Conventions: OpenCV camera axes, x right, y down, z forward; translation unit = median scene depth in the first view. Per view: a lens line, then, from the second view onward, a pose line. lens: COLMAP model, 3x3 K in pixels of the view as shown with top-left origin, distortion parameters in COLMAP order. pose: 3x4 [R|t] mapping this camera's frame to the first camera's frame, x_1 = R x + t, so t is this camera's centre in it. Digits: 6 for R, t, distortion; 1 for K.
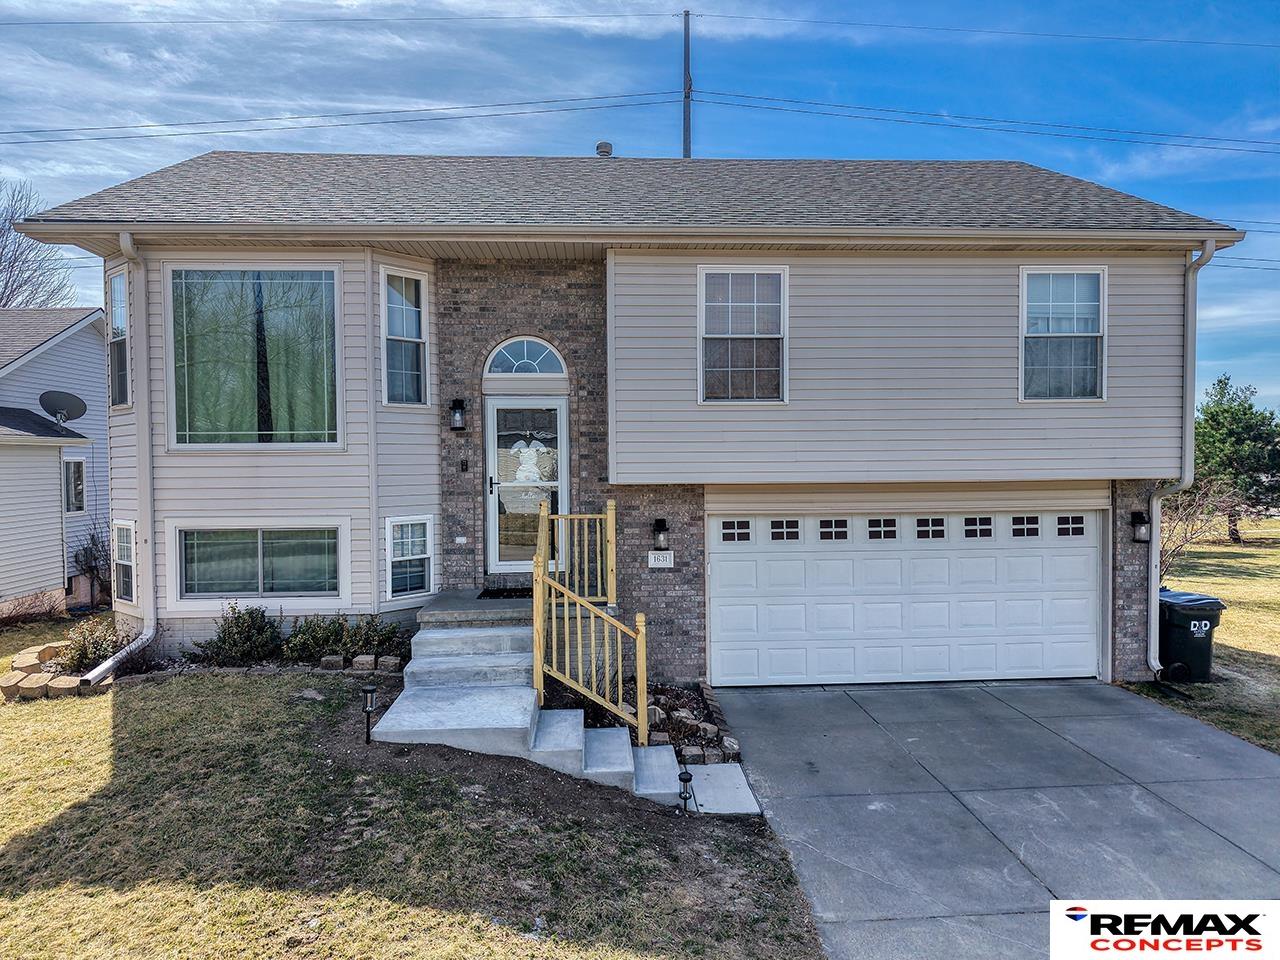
lens RADIAL K [[851.1, 0, 639.9], [0, 851.1, 474.4], [0, 0, 1]] dist [0.058938, -0.085606]
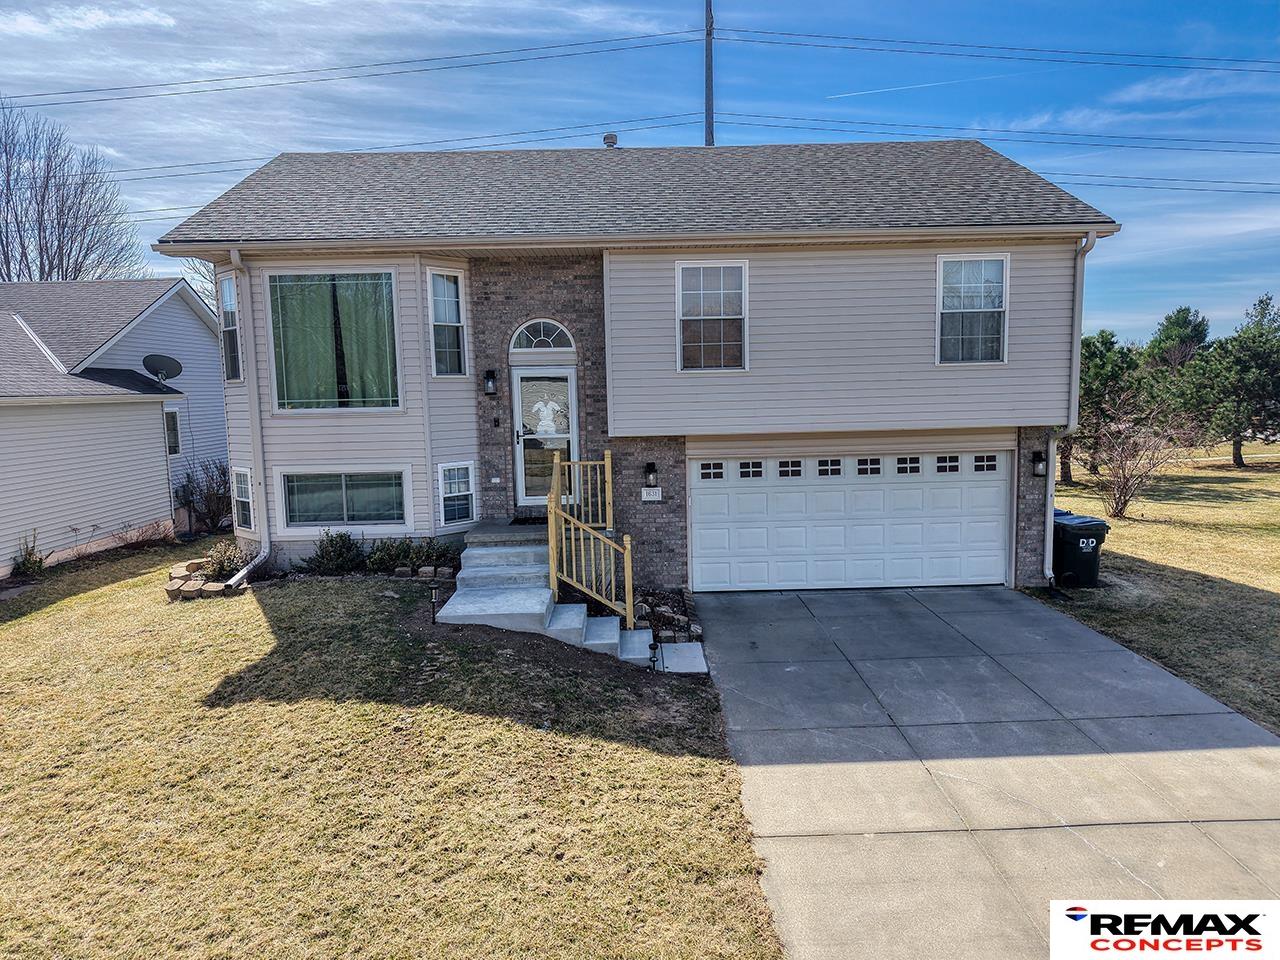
lens RADIAL K [[851.1, 0, 639.9], [0, 851.1, 474.4], [0, 0, 1]] dist [0.058938, -0.085606]
pose [[0.998885, -0.009474, -0.046249, 0.070937], [0.013380, 0.996299, 0.084907, -0.039995], [0.045274, -0.085432, 0.995315, -0.284059]]
